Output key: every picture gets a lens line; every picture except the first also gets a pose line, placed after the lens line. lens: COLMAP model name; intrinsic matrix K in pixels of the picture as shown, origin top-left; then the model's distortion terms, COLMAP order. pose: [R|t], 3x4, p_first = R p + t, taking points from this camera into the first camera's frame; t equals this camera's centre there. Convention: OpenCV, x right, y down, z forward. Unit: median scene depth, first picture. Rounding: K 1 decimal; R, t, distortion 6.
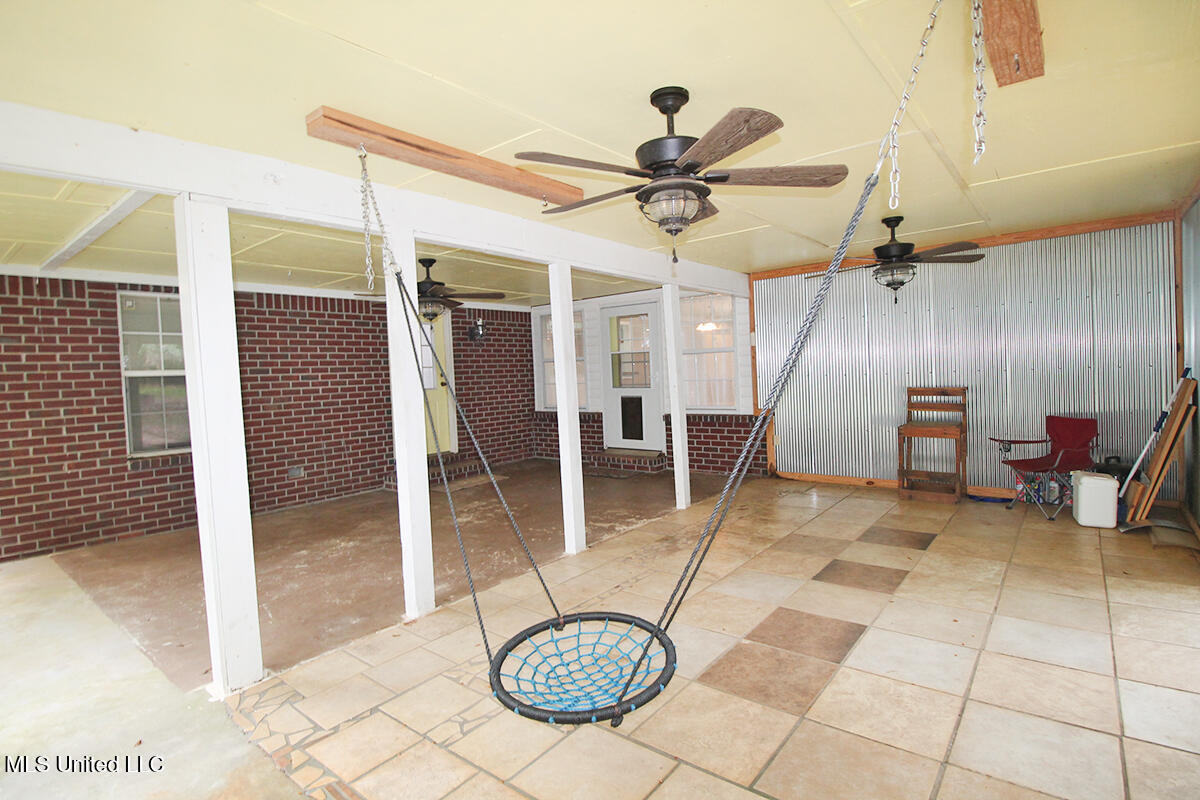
lens RADIAL K [[582.9, 0, 596.6], [0, 582.9, 391.2], [0, 0, 1]] dist [-0.005157, -0.002620]
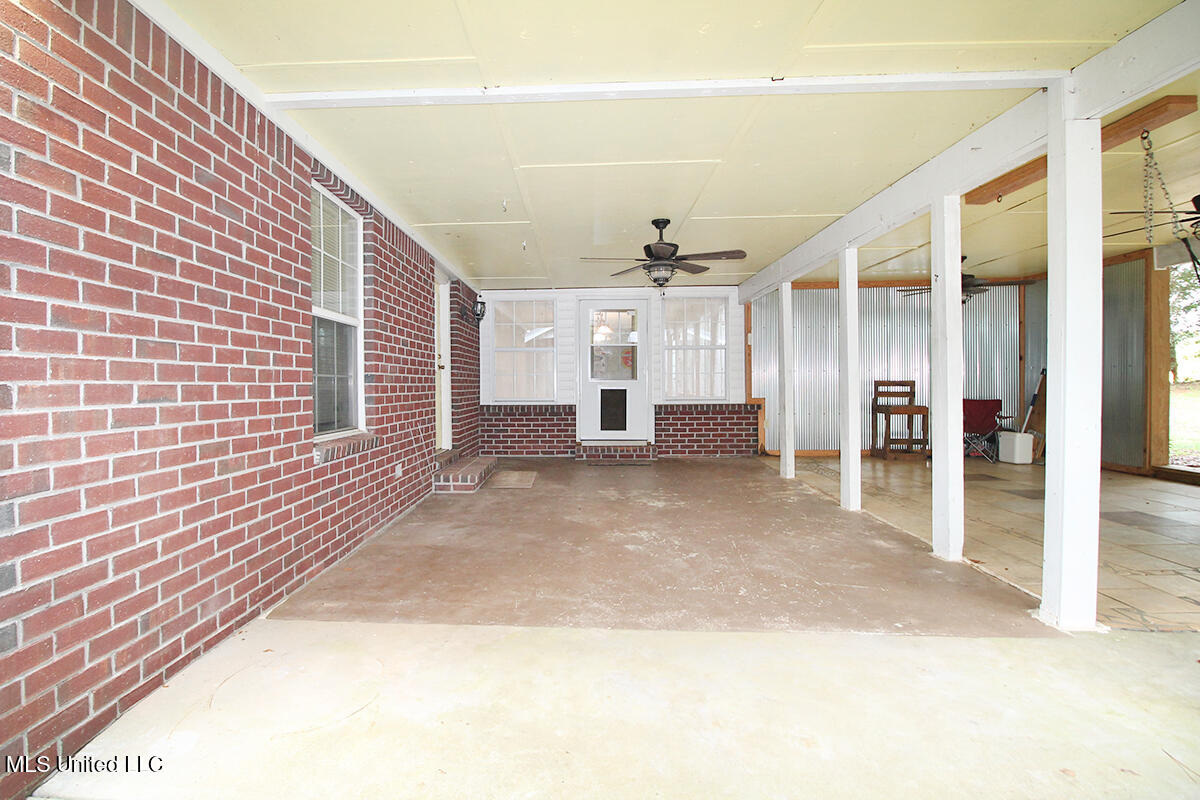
lens RADIAL K [[582.9, 0, 556.2], [0, 582.9, 387.0], [0, 0, 1]] dist [-0.005157, -0.002620]
pose [[0.812551, 0.030913, 0.582070, -0.707766], [-0.006788, 0.999027, -0.043581, 0.059629], [-0.582851, 0.031460, 0.811970, 0.262440]]
